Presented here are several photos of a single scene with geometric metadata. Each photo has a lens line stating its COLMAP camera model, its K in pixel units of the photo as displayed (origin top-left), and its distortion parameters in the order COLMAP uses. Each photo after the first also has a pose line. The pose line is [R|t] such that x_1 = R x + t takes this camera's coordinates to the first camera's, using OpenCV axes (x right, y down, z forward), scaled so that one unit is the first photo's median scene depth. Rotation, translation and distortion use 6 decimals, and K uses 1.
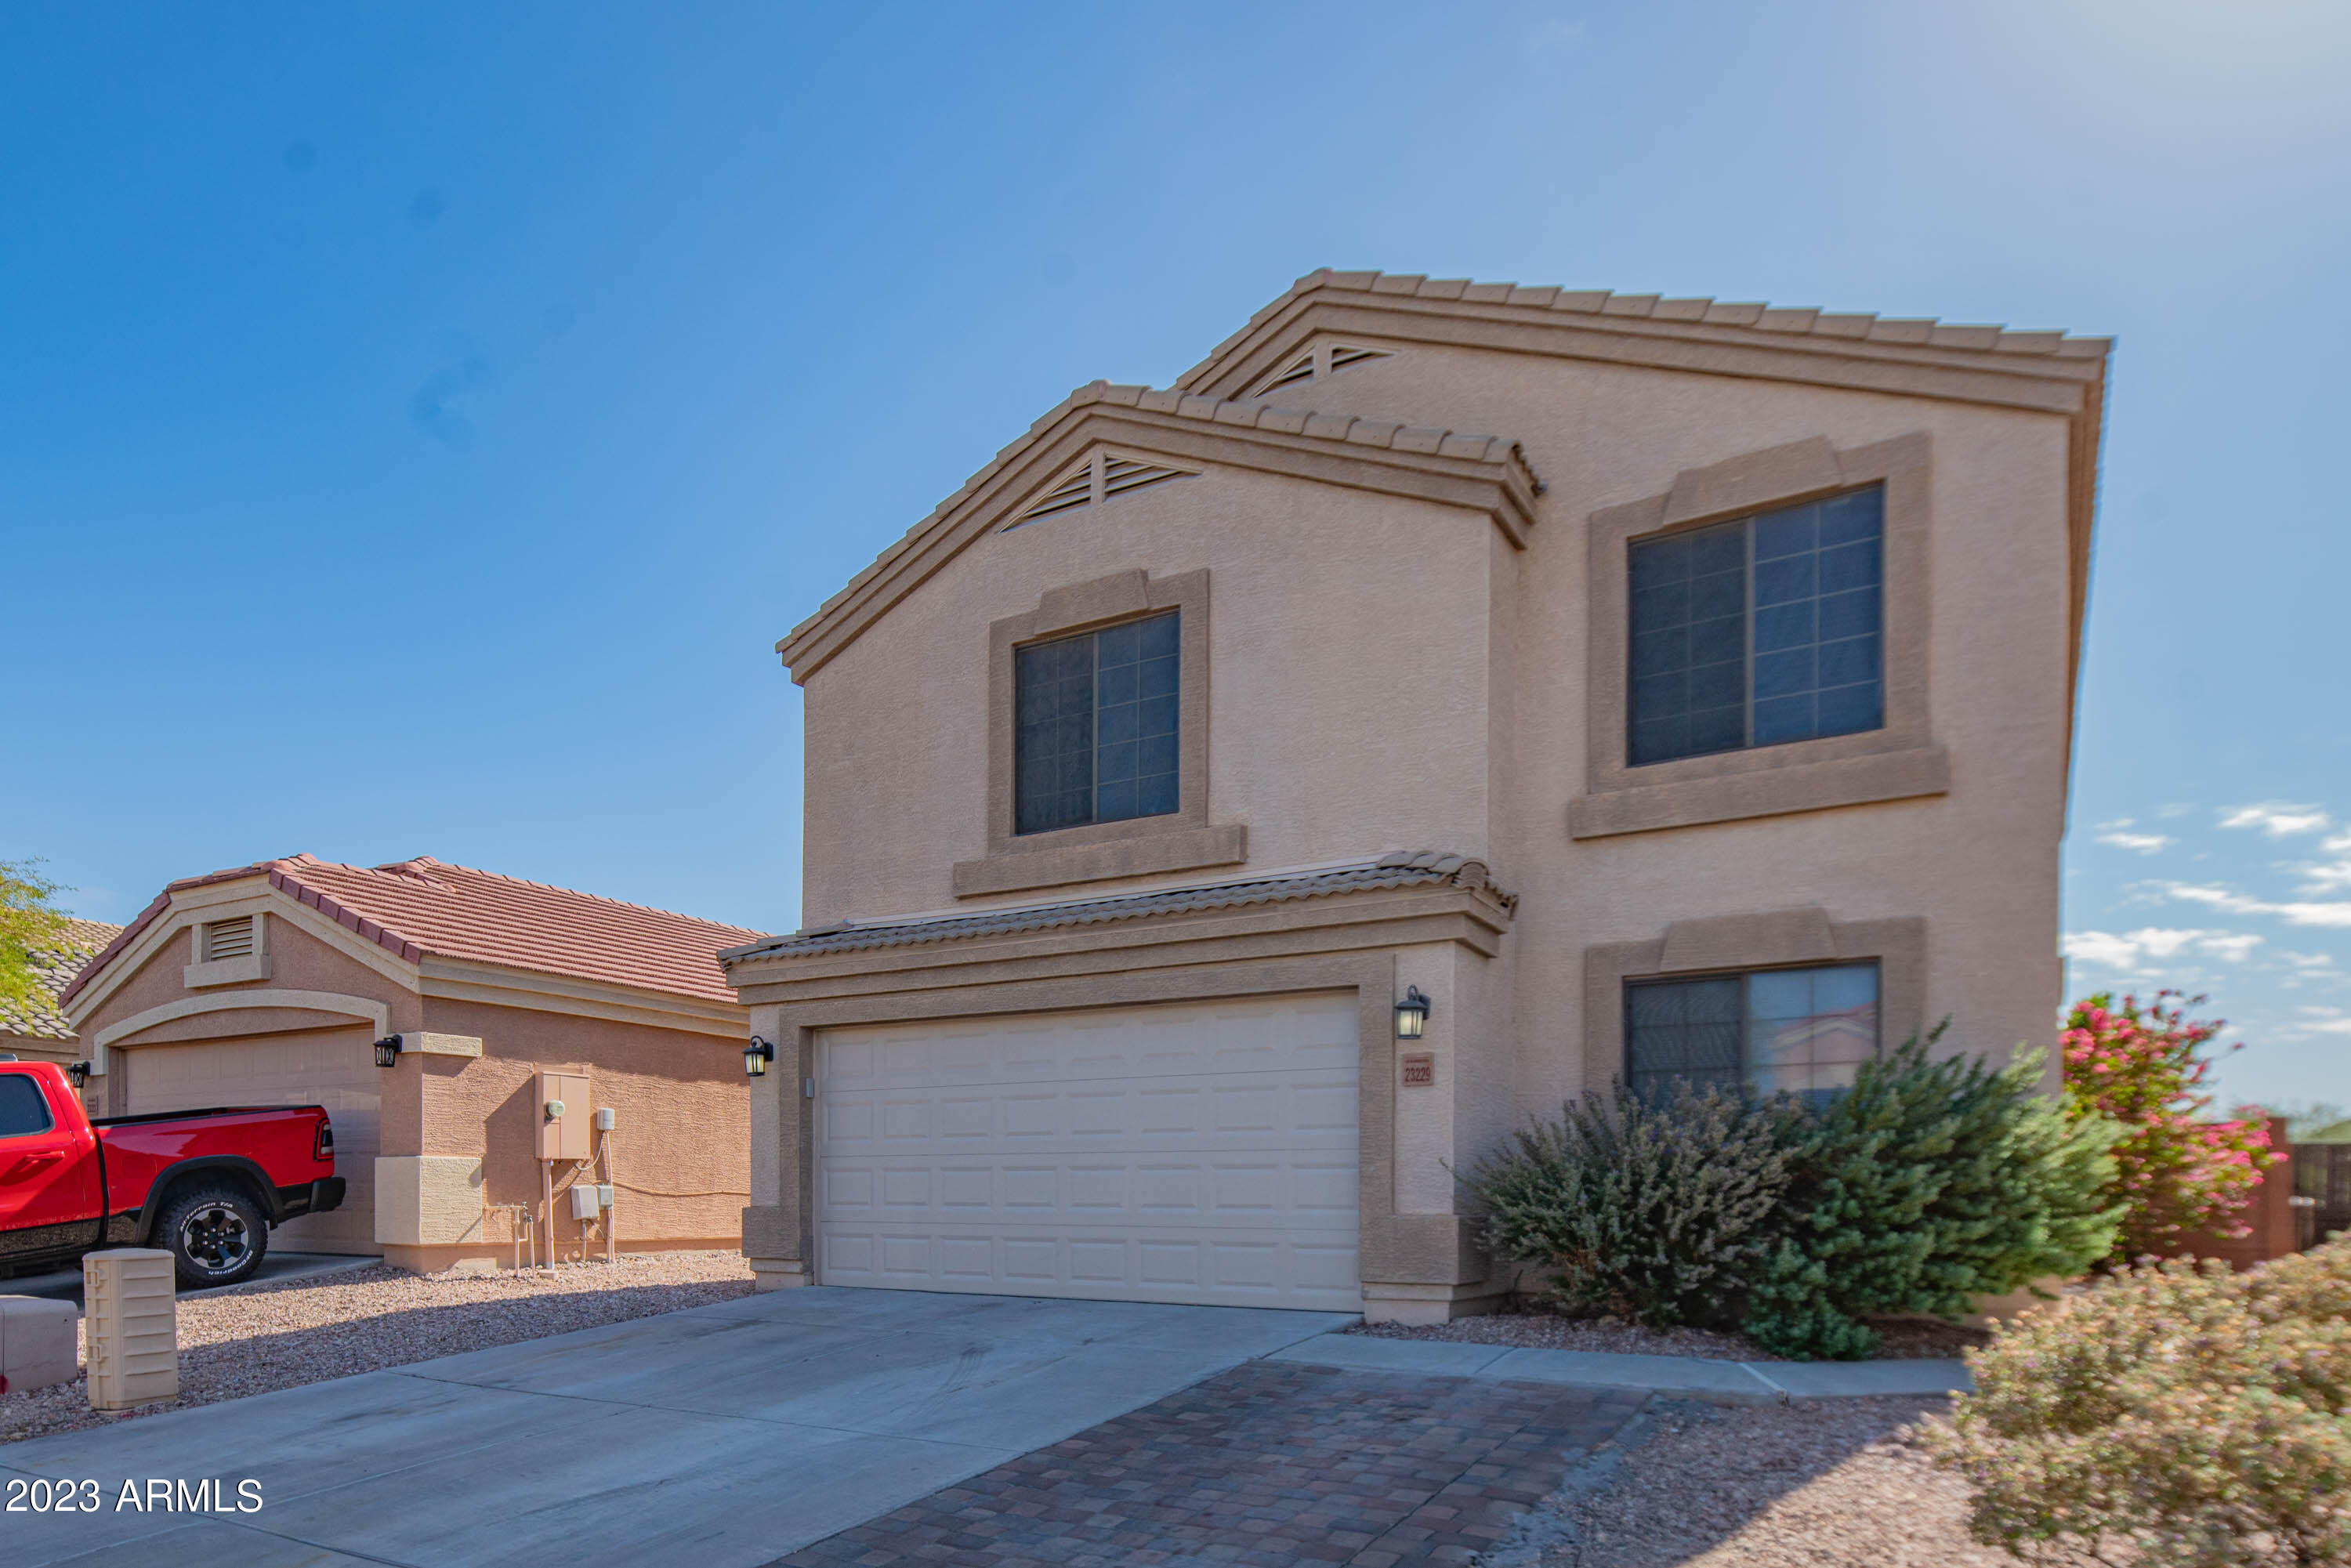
lens RADIAL K [[1270.2, 0, 1263.3], [0, 1270.2, 633.2], [0, 0, 1]] dist [0.002287, -0.001584]
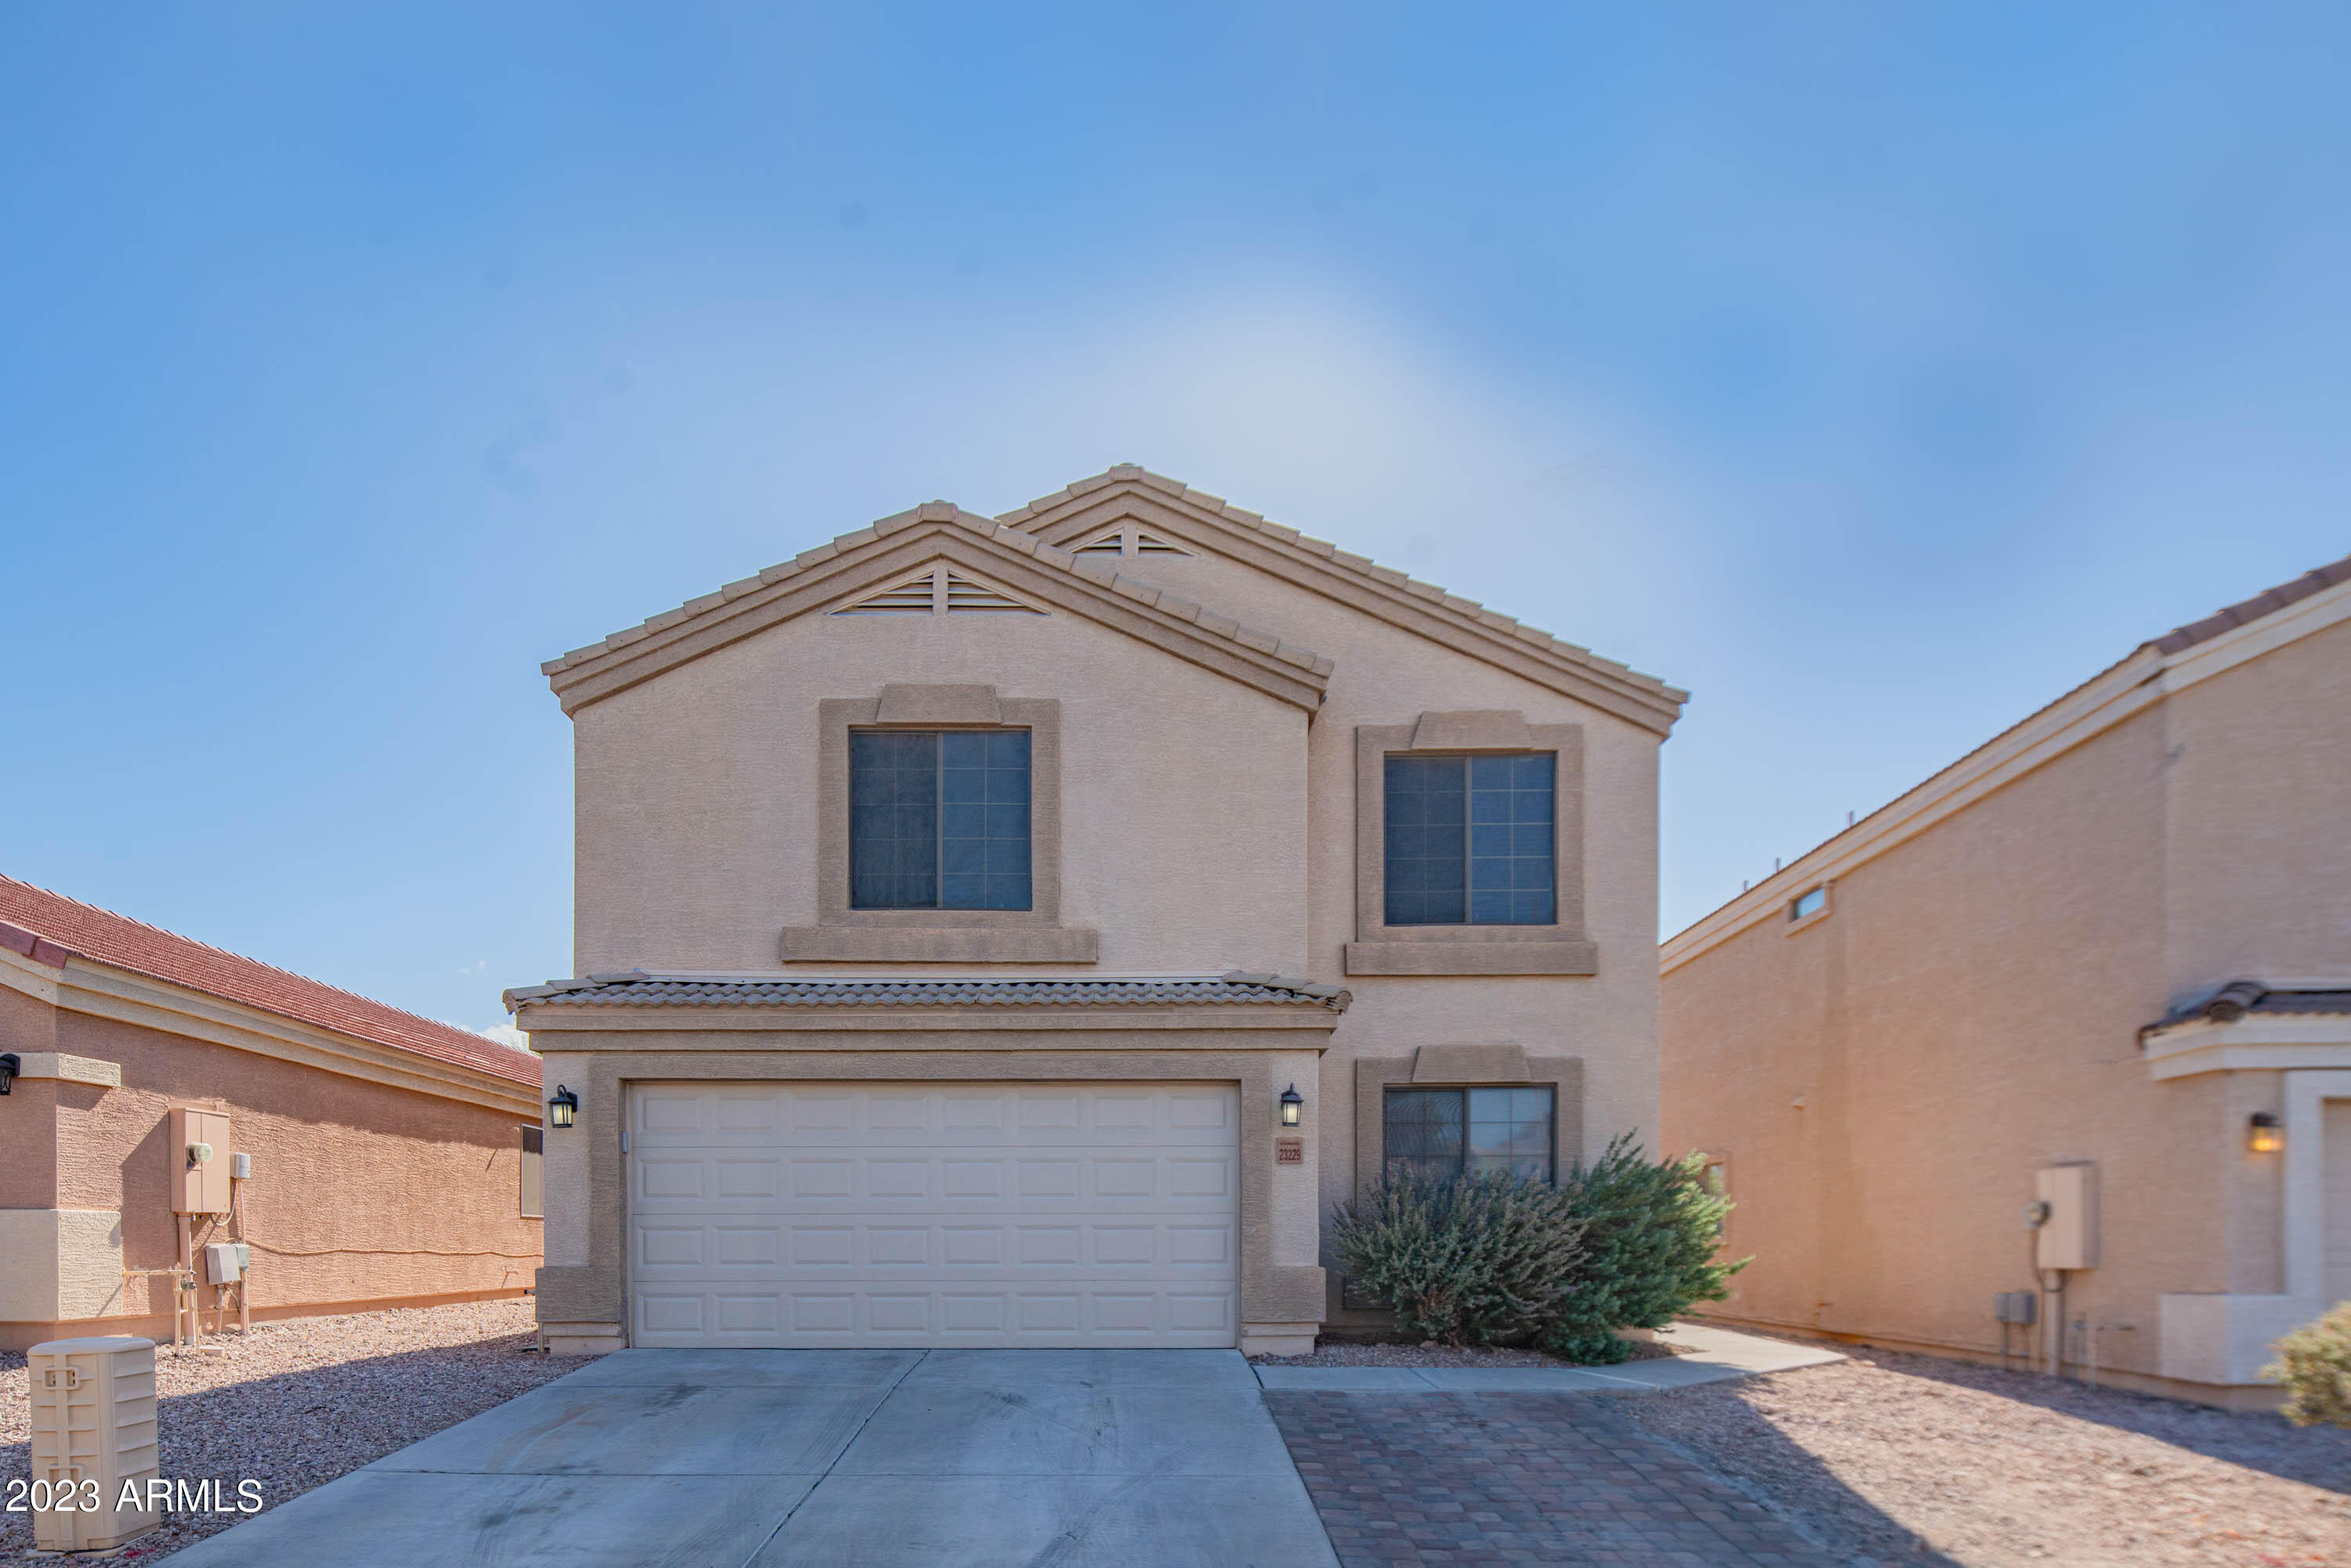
lens RADIAL K [[1096.6, 0, 1171.7], [0, 1096.6, 738.1], [0, 0, 1]] dist [-0.000189, 0.000161]
pose [[0.869579, 0.202640, 0.450299, -0.421094], [-0.196245, 0.978629, -0.061424, 0.025266], [-0.453122, -0.034956, 0.890763, 0.076004]]
